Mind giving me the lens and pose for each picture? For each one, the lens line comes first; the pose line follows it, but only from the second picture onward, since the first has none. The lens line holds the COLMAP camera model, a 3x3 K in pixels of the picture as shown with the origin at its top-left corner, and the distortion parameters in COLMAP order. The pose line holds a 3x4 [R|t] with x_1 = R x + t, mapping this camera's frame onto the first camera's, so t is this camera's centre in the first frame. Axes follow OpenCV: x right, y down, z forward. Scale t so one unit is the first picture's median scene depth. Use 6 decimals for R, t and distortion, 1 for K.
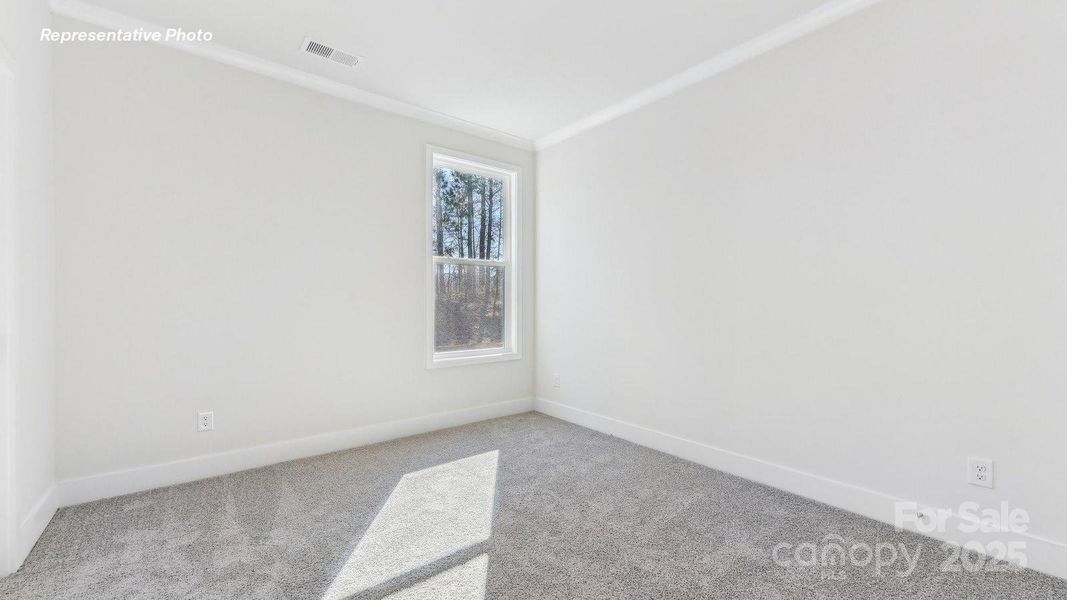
lens RADIAL K [[431.0, 0, 535.2], [0, 431.0, 297.3], [0, 0, 1]] dist [-0.000017, -0.000797]
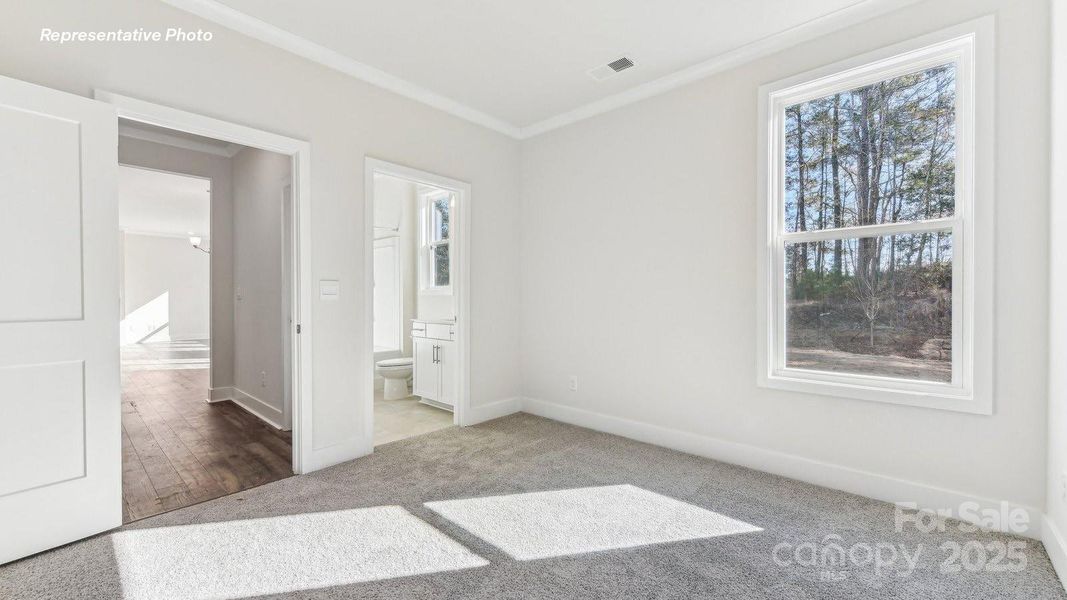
lens RADIAL K [[431.0, 0, 535.2], [0, 431.0, 297.3], [0, 0, 1]] dist [-0.000017, -0.000797]
pose [[0.124145, 0.009857, -0.992215, 0.702370], [0.027621, 0.999529, 0.013386, -0.019810], [0.991880, -0.029067, 0.123814, 0.803095]]
